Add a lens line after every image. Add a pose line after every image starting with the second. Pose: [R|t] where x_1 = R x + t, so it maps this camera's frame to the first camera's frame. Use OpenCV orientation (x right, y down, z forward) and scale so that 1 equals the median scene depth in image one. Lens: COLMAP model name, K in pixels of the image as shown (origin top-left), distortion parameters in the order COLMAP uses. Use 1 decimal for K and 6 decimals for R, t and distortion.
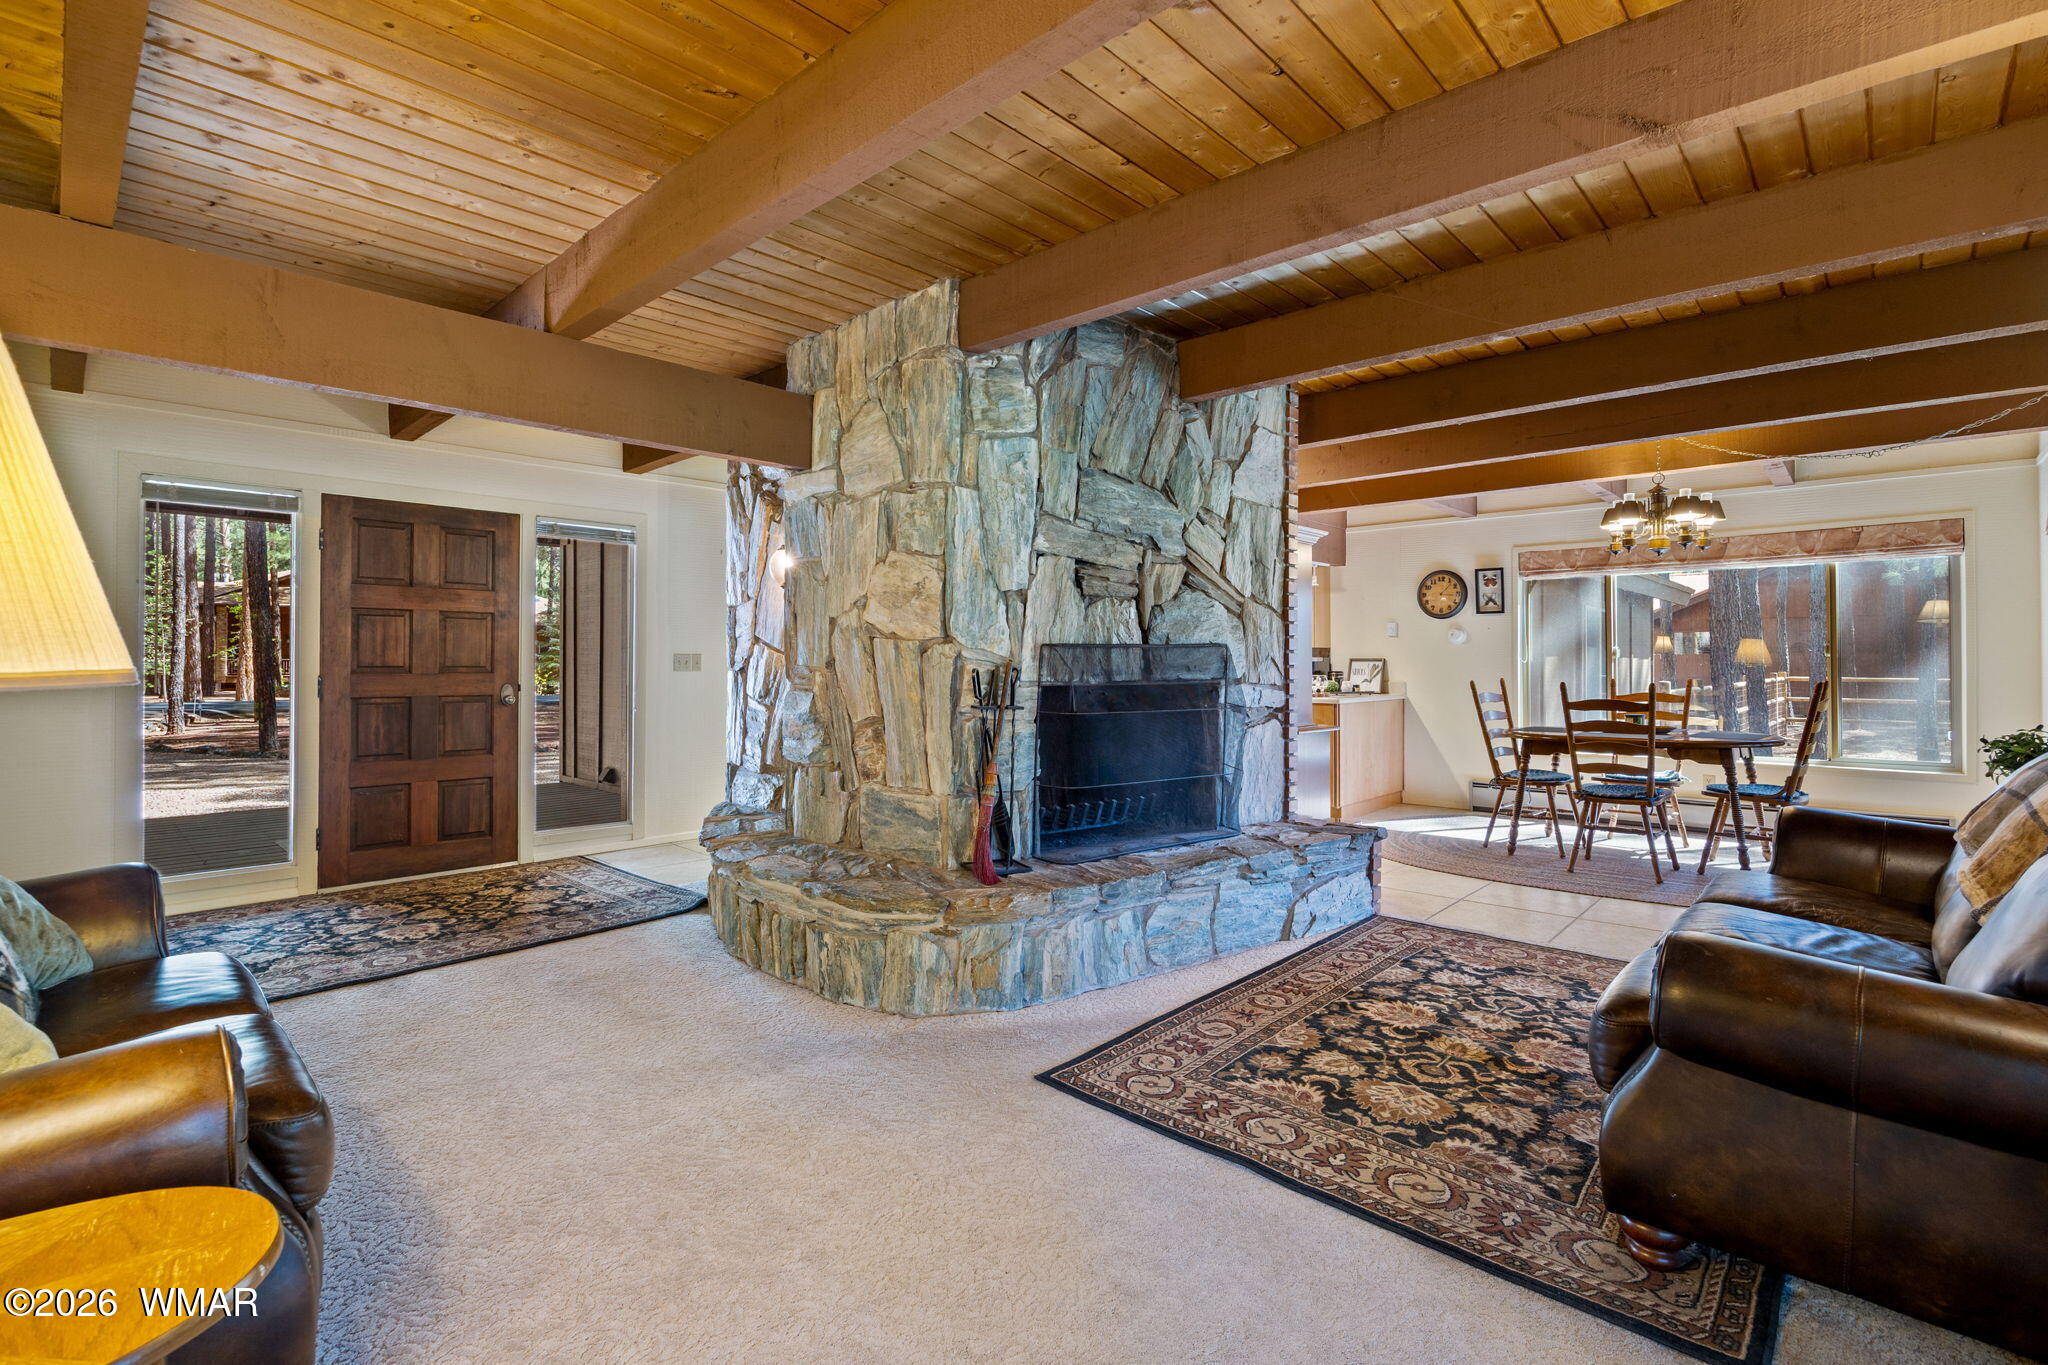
lens RADIAL K [[930.8, 0, 1016.2], [0, 930.8, 668.6], [0, 0, 1]] dist [-0.001732, -0.000151]
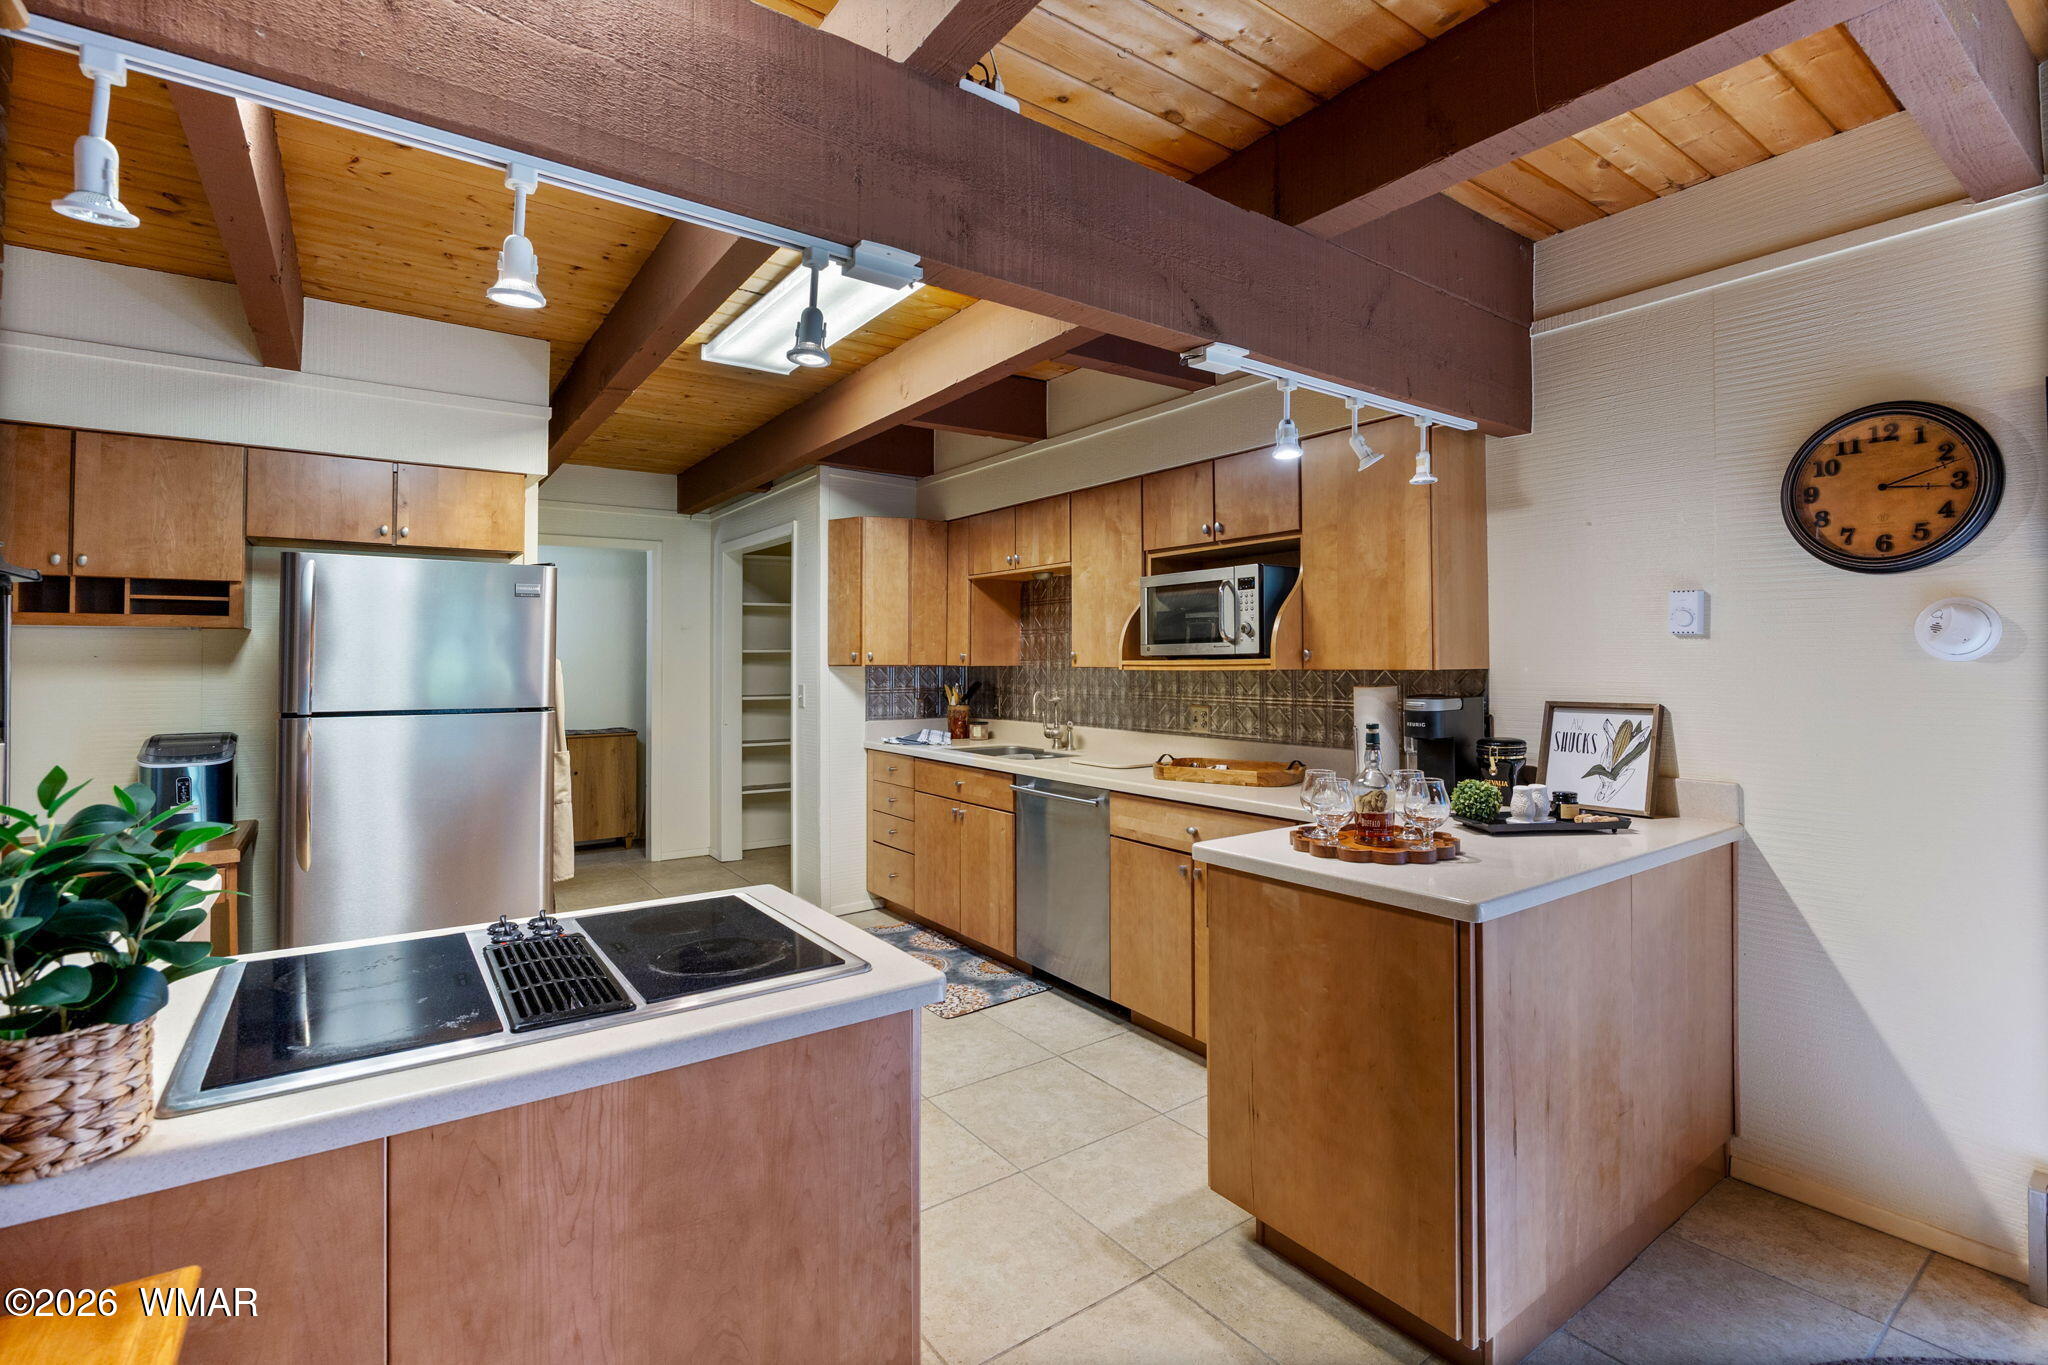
lens RADIAL K [[930.8, 0, 1033.3], [0, 930.8, 665.8], [0, 0, 1]] dist [-0.001732, -0.000151]
pose [[0.983559, -0.003364, -0.180556, 0.241545], [0.001998, 0.999968, -0.007747, -0.022465], [0.180577, 0.007259, 0.983534, 0.647717]]
